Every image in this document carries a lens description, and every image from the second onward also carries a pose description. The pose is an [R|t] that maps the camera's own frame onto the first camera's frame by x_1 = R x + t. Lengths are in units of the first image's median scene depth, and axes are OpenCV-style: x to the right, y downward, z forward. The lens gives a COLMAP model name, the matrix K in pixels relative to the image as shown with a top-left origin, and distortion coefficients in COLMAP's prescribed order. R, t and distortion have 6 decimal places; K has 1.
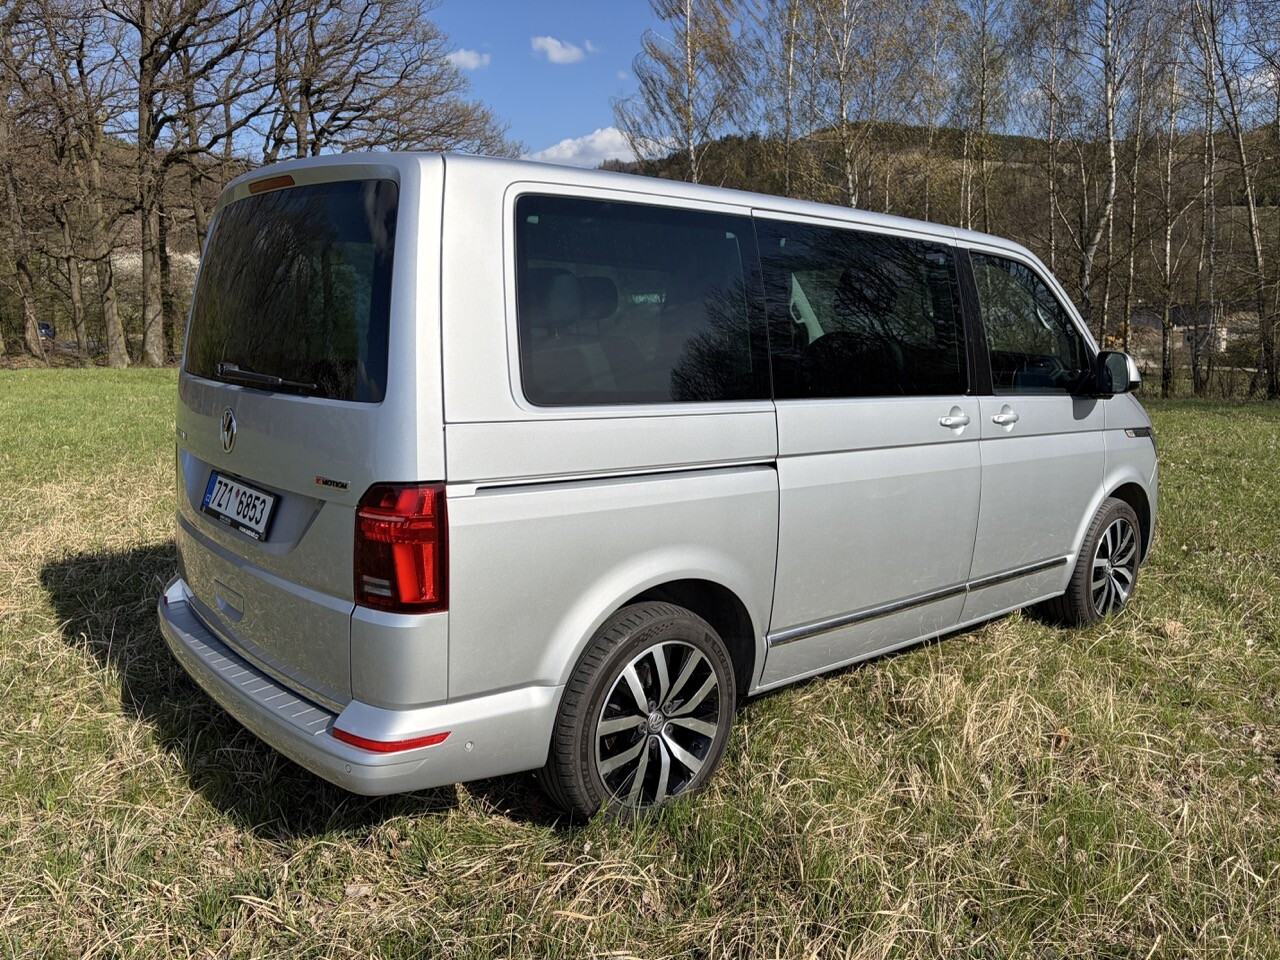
lens RADIAL K [[983.4, 0, 646.7], [0, 983.4, 489.8], [0, 0, 1]] dist [0.077004, -0.003113]
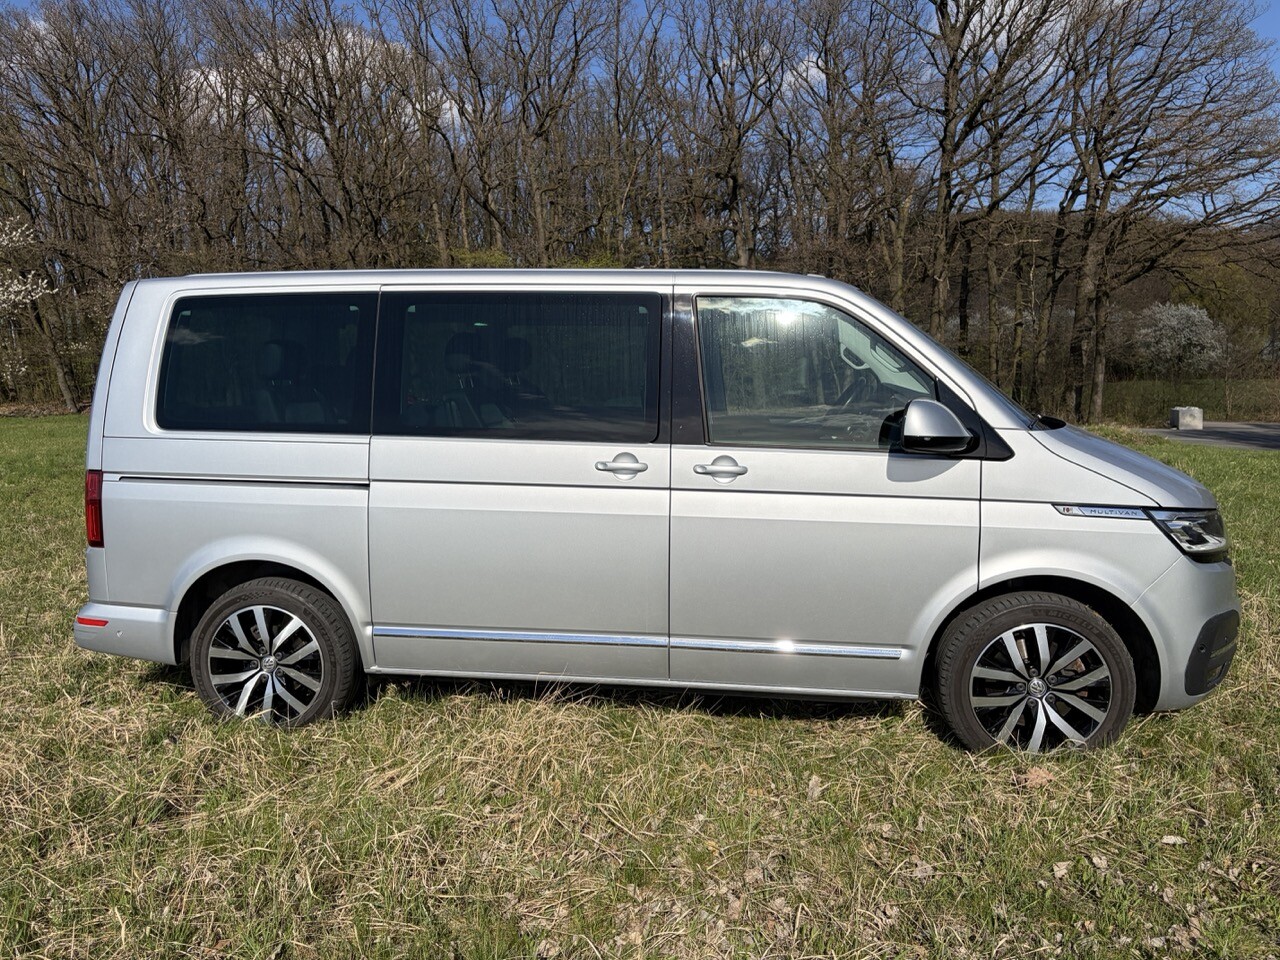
lens RADIAL K [[998.4, 0, 619.4], [0, 998.4, 479.3], [0, 0, 1]] dist [0.013498, 0.004399]
pose [[0.655400, 0.063152, -0.752637, 1.301583], [-0.108825, 0.993996, -0.011362, -0.055098], [0.747401, 0.089353, 0.658338, 0.406830]]
